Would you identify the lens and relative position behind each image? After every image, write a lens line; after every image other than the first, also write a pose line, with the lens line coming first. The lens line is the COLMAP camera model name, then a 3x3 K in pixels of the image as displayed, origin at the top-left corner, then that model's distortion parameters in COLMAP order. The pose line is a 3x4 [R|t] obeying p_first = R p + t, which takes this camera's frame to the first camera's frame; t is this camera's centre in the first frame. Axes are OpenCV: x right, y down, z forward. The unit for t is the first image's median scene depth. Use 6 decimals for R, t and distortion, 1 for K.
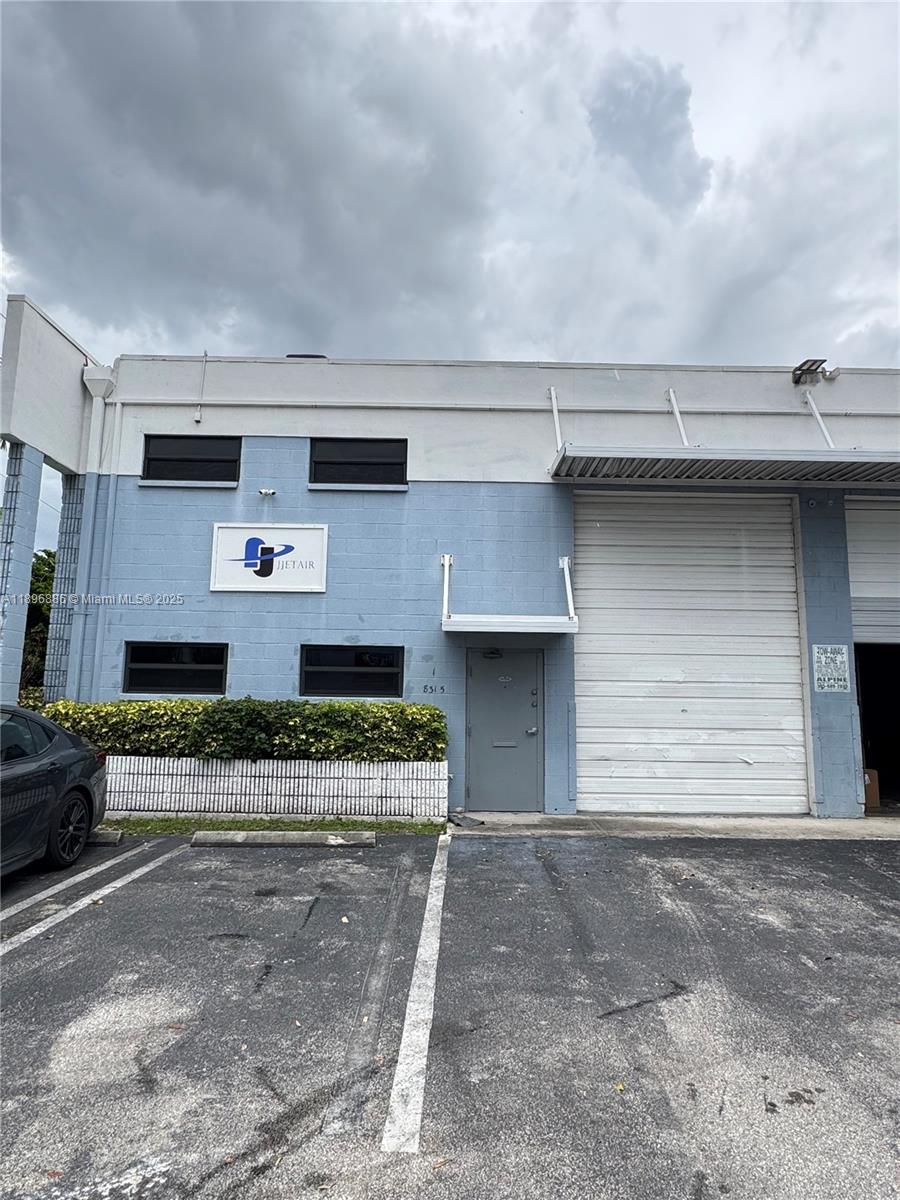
lens RADIAL K [[746.8, 0, 451.8], [0, 746.8, 596.8], [0, 0, 1]] dist [-0.003471, -0.000746]
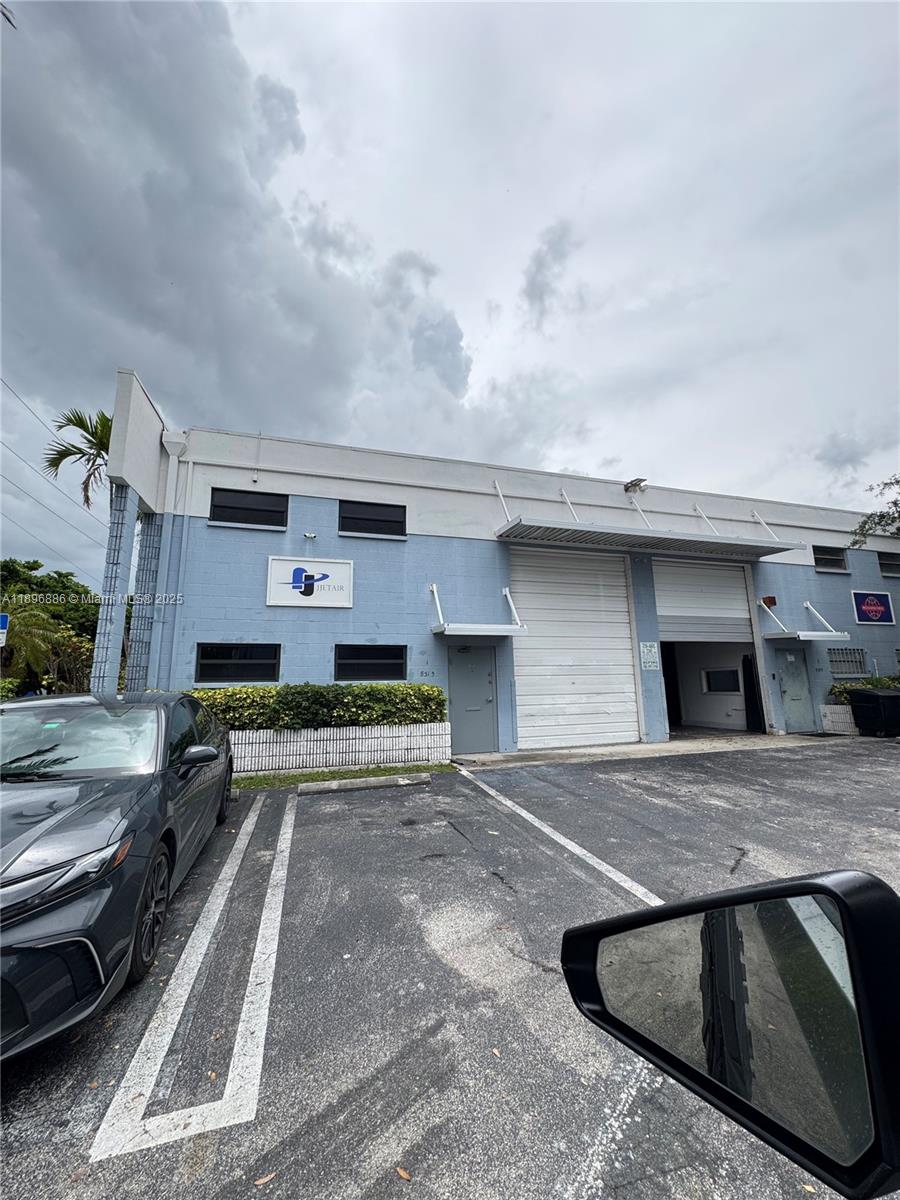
lens RADIAL K [[479.5, 0, 451.0], [0, 479.5, 597.5], [0, 0, 1]] dist [-0.001480, 0.000105]
pose [[0.955848, 0.021303, 0.293088, -0.264231], [-0.011140, 0.999279, -0.036298, 0.005906], [-0.293650, 0.031431, 0.955396, 0.067040]]
